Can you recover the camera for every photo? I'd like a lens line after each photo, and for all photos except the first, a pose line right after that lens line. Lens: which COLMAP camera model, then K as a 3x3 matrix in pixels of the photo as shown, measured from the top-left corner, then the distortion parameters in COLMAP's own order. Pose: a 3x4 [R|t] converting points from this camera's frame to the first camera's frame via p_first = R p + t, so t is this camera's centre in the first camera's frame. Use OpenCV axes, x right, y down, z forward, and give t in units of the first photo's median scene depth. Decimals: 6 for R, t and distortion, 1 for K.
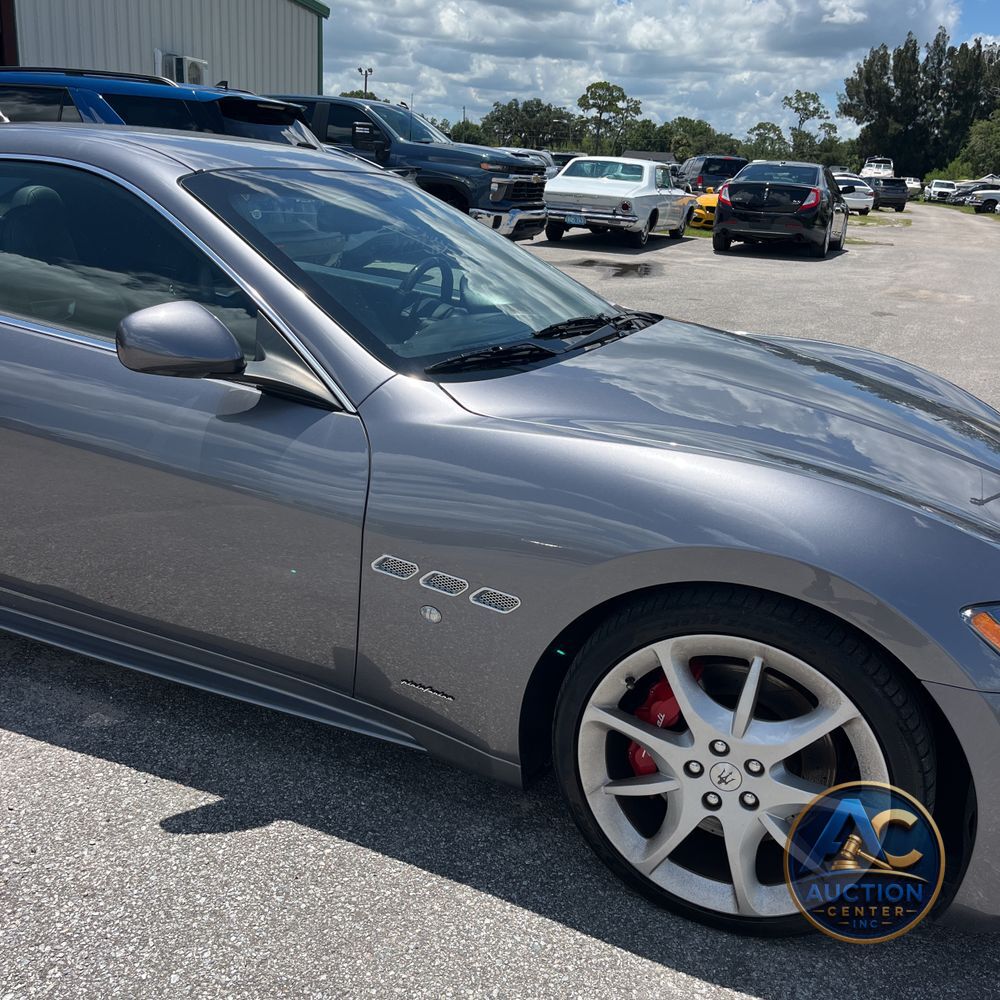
lens RADIAL K [[1055.0, 0, 506.5], [0, 1055.0, 535.0], [0, 0, 1]] dist [0.024540, 0.000000]
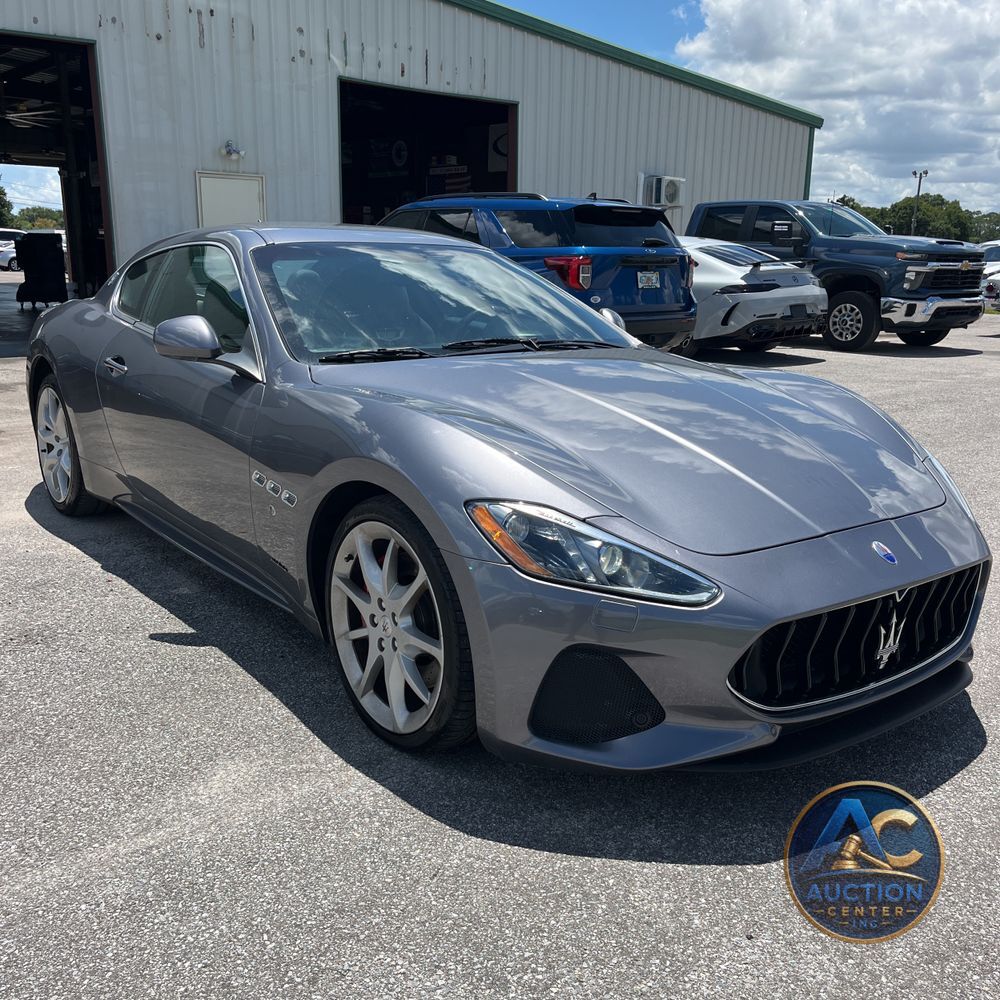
lens RADIAL K [[1055.0, 0, 478.0], [0, 1055.0, 540.0], [0, 0, 1]] dist [0.024540, 0.000000]
pose [[0.866164, 0.086431, -0.492229, 0.142125], [-0.131070, 0.989742, -0.056851, 0.024729], [0.482266, 0.113759, 0.868607, -0.029057]]
